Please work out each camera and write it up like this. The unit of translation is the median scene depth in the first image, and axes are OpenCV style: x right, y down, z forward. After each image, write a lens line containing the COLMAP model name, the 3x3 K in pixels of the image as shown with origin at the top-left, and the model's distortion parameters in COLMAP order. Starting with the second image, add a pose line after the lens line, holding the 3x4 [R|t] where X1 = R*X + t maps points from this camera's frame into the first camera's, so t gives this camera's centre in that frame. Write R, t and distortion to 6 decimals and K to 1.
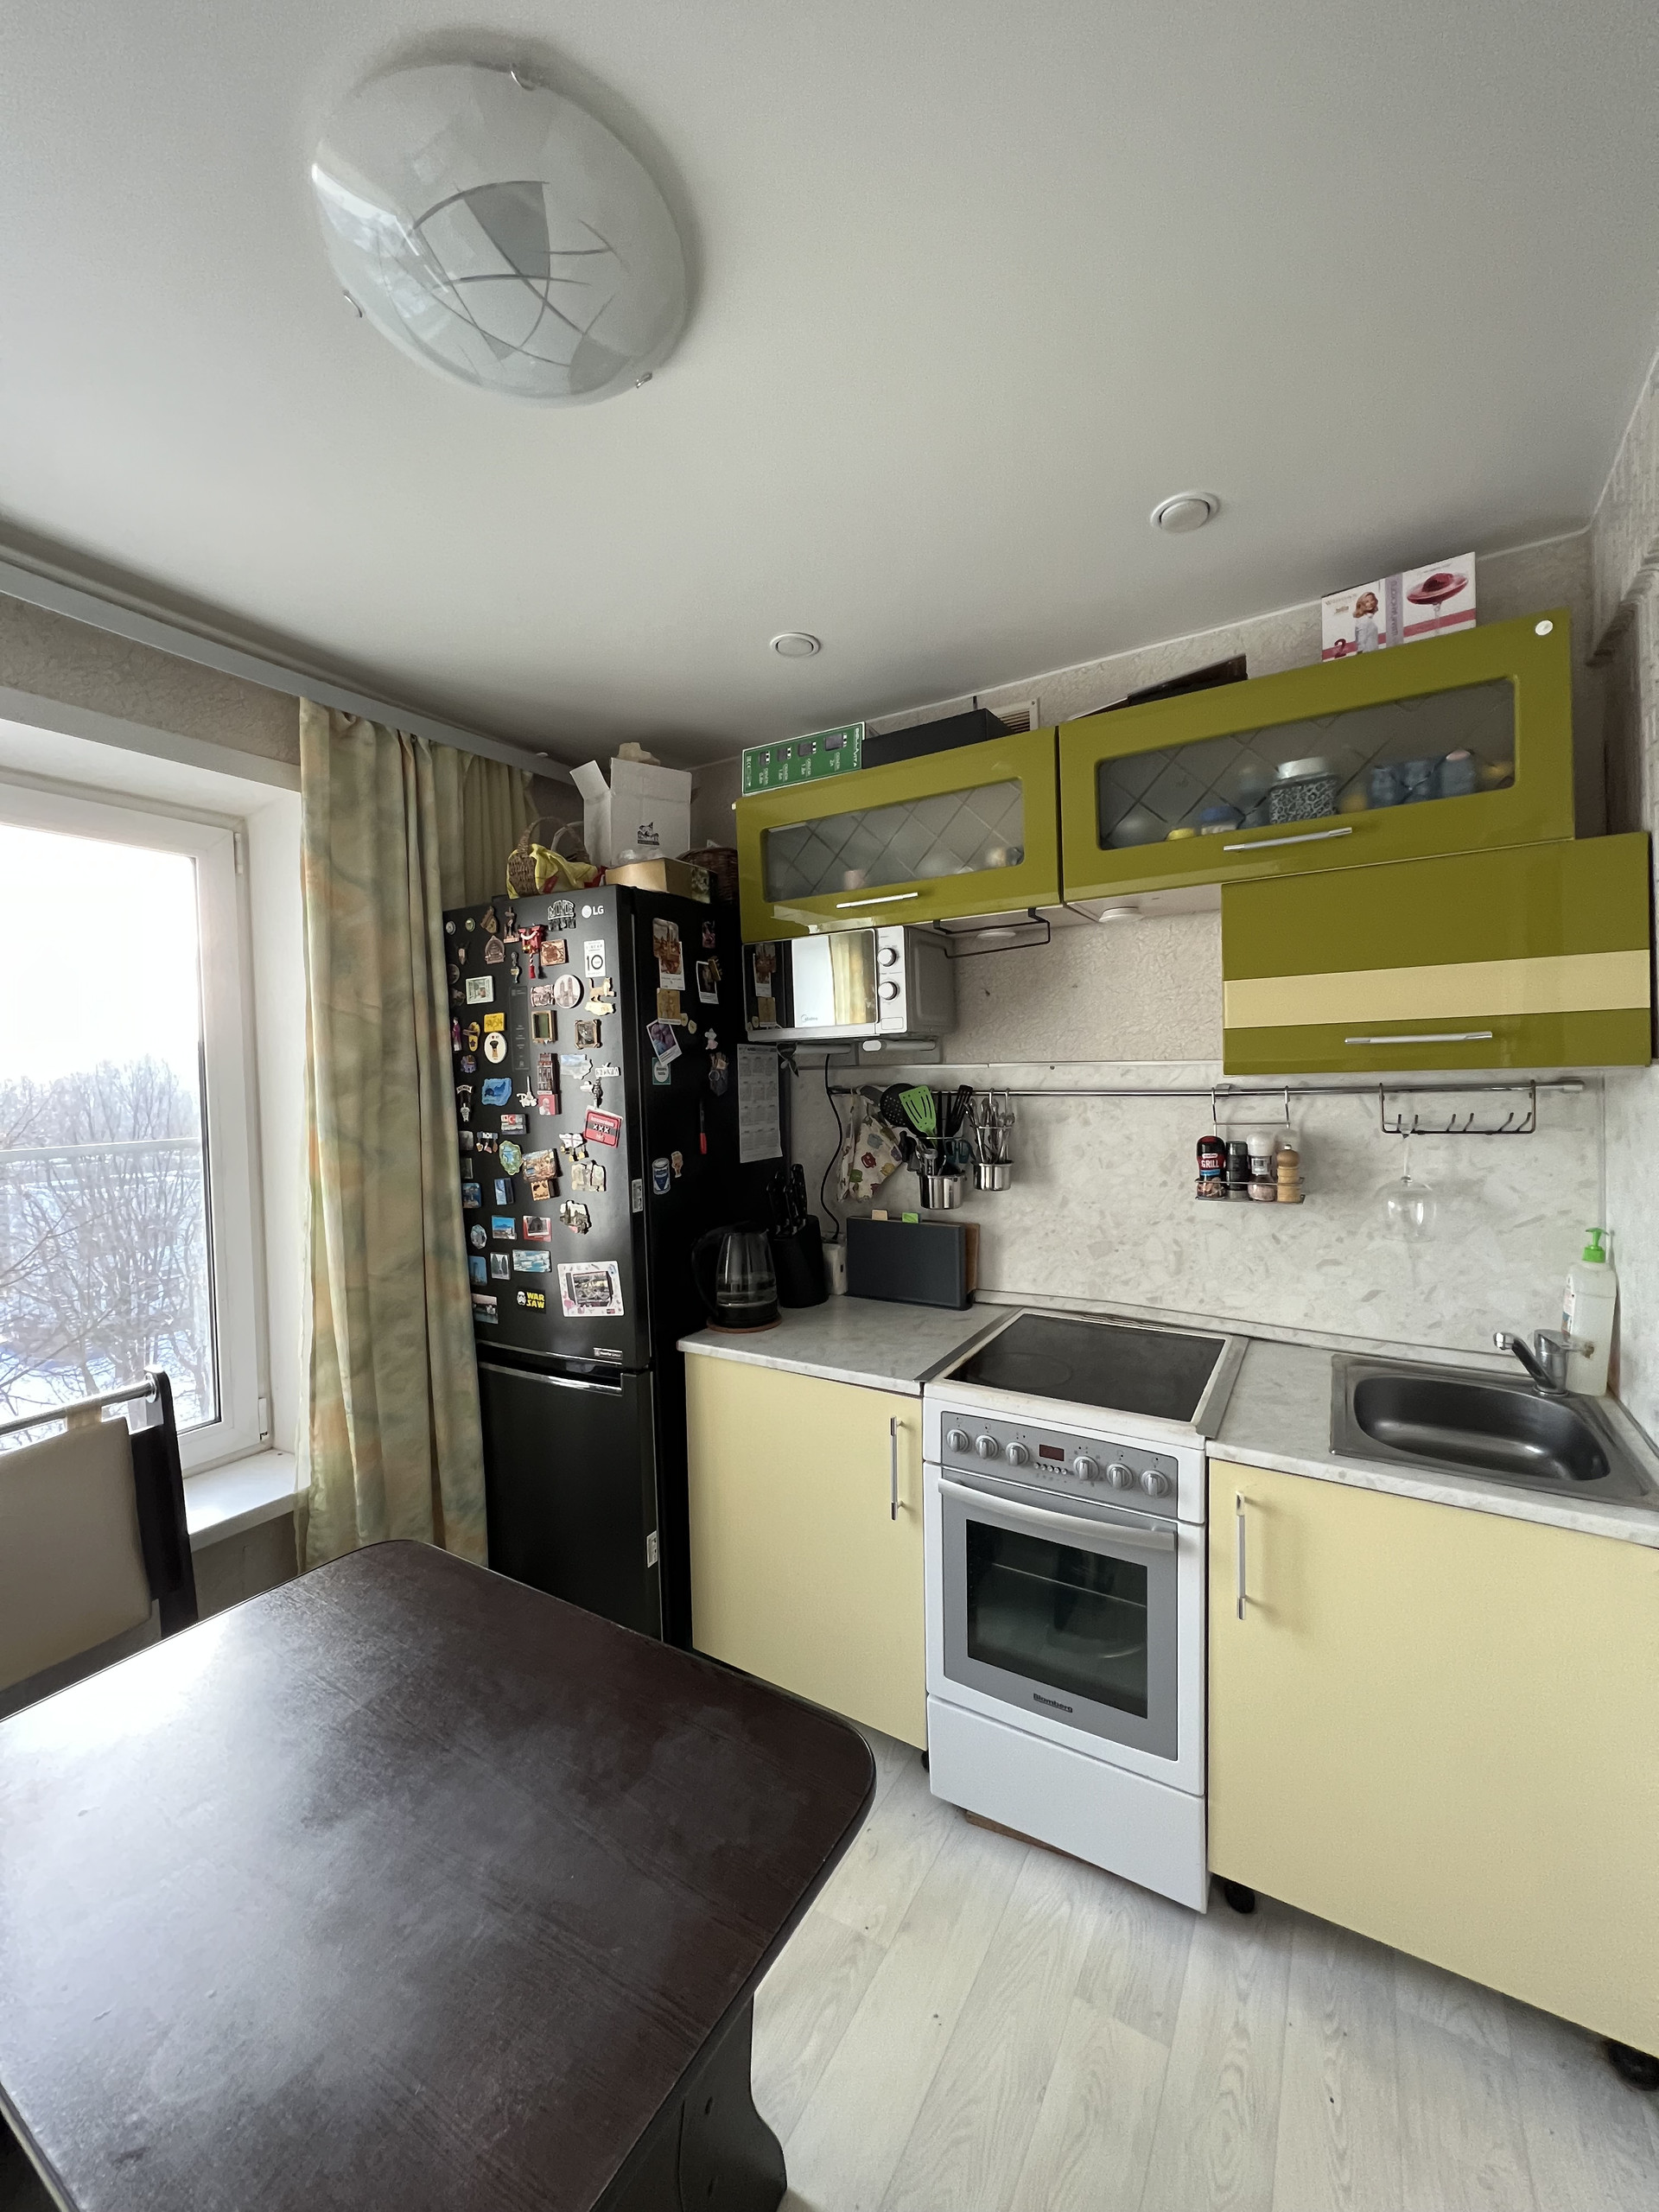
lens RADIAL K [[881.3, 0, 833.3], [0, 881.3, 1103.2], [0, 0, 1]] dist [0.000543, -0.000046]
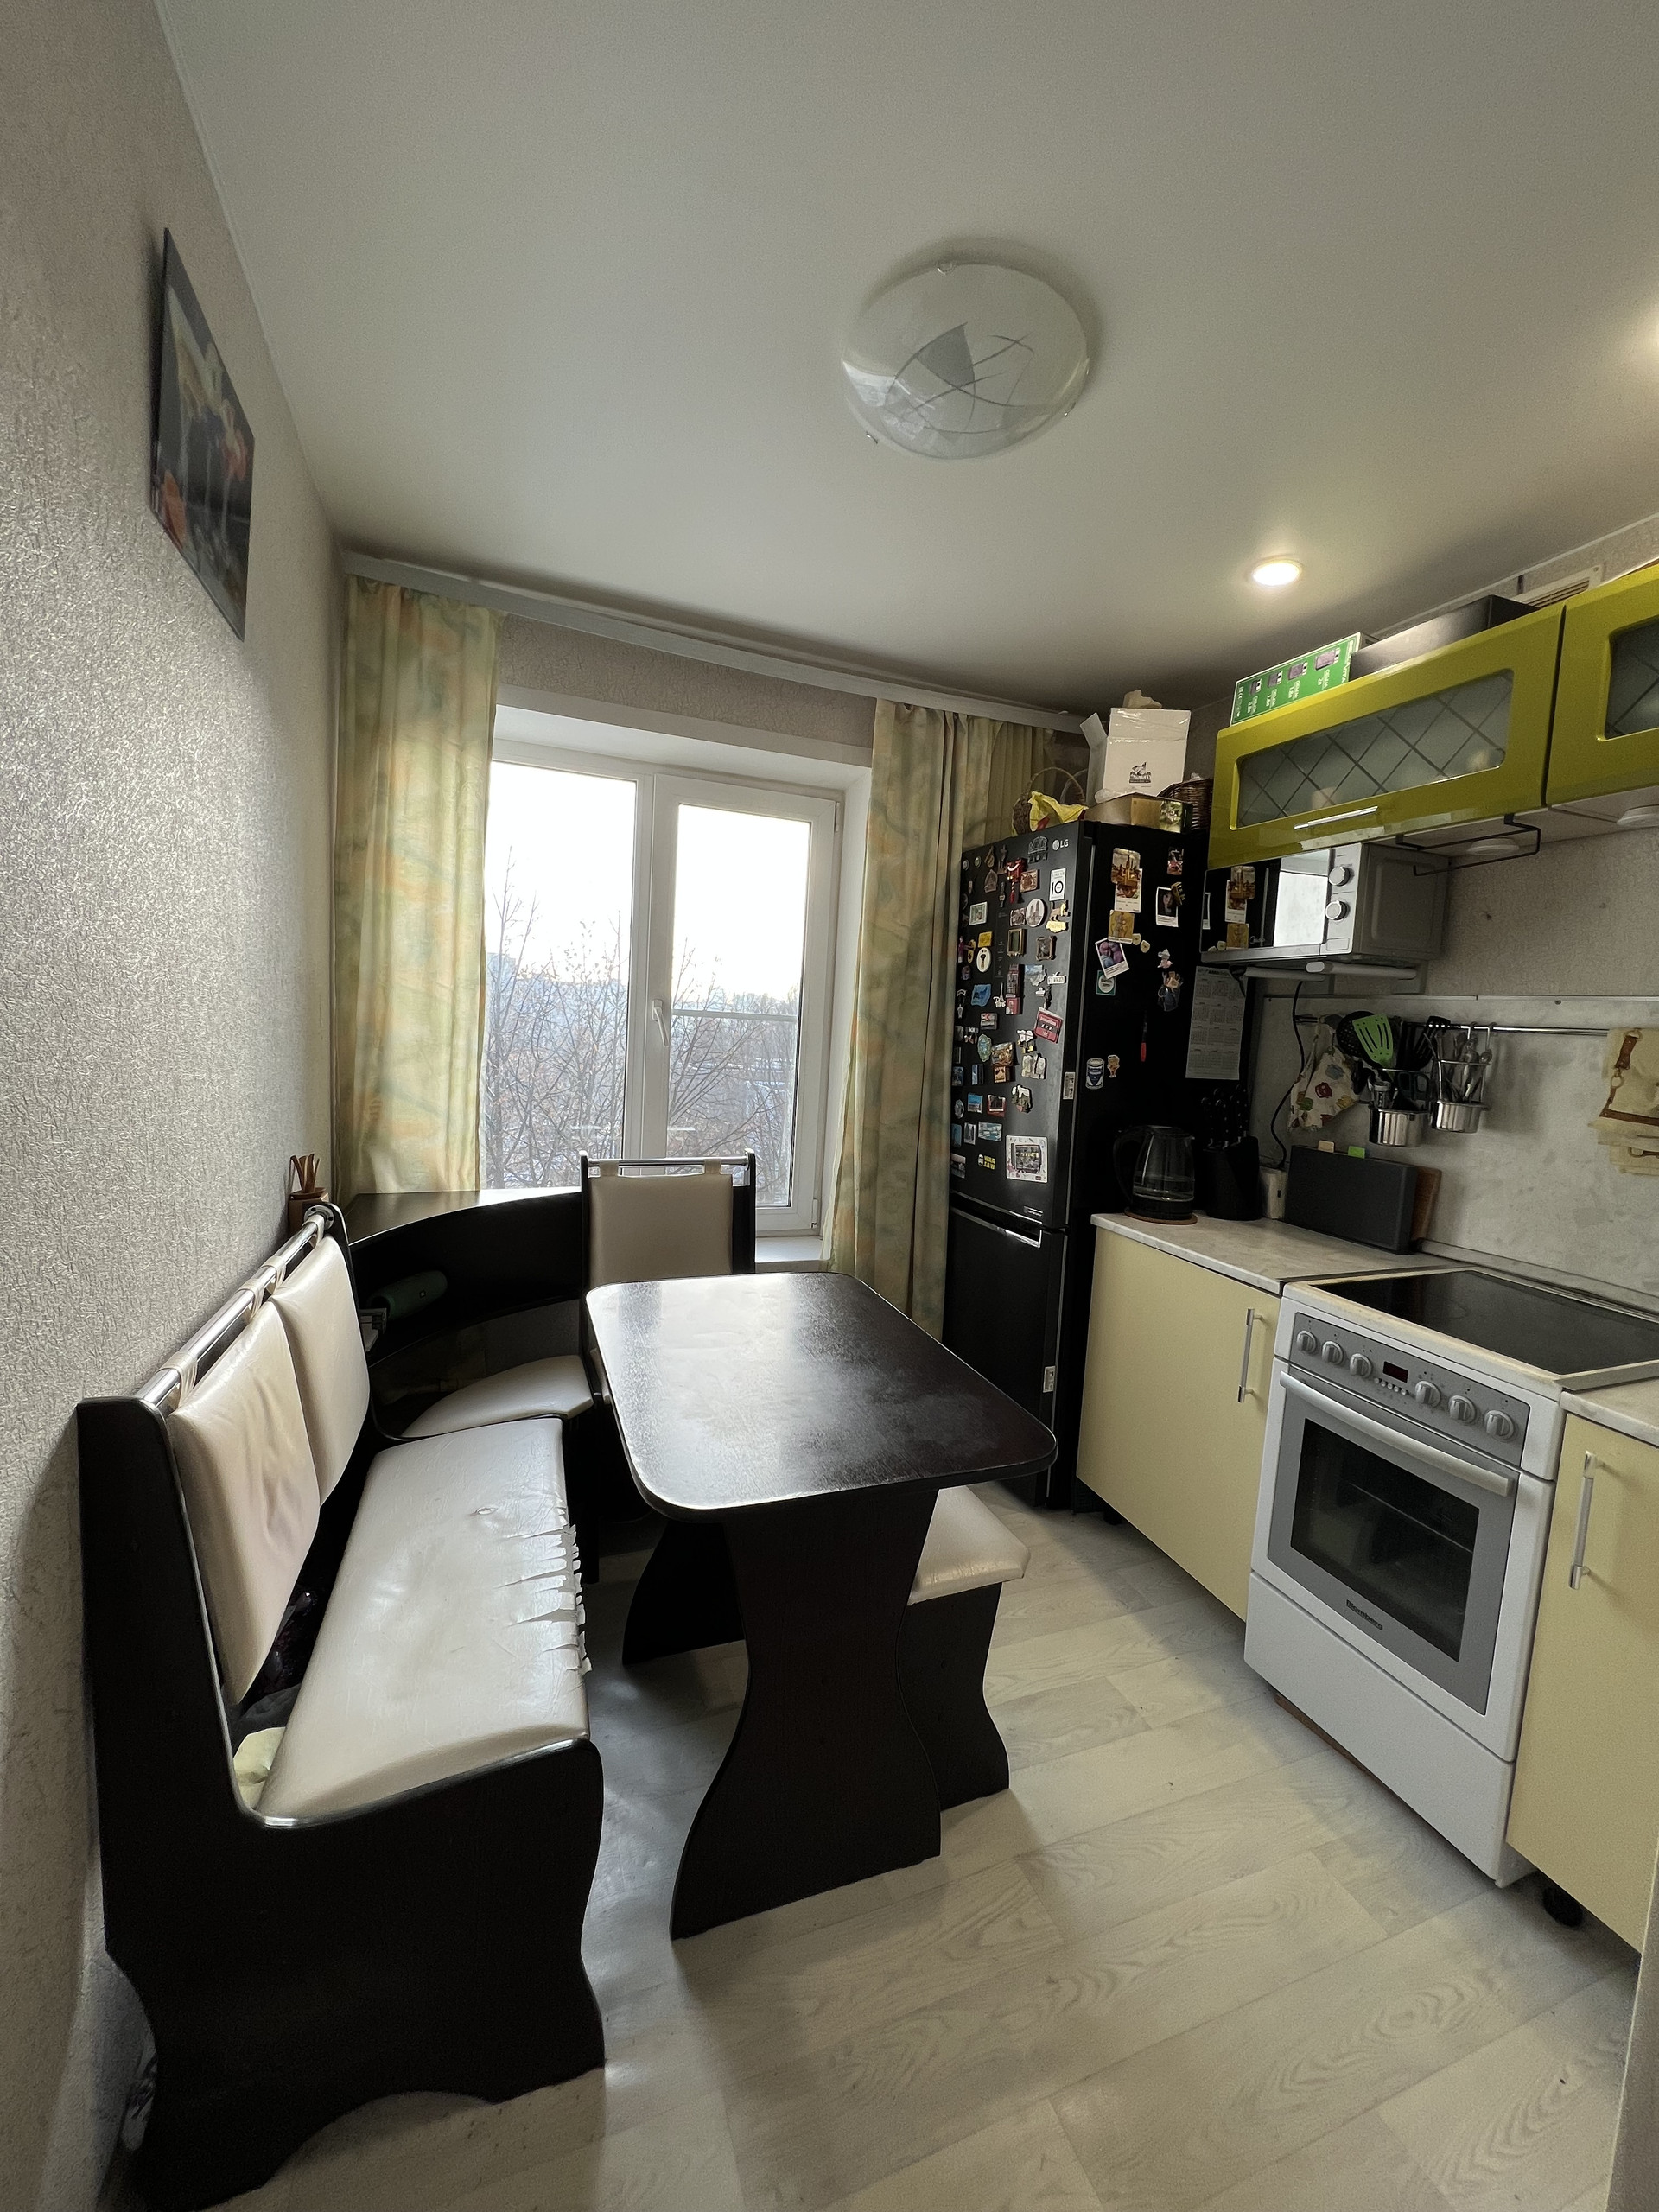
lens RADIAL K [[881.3, 0, 833.3], [0, 881.3, 1103.2], [0, 0, 1]] dist [0.000543, -0.000046]
pose [[0.783791, 0.125730, -0.608165, 0.240468], [-0.095416, 0.992044, 0.082122, 0.057774], [0.613652, -0.006338, 0.789552, -0.126896]]
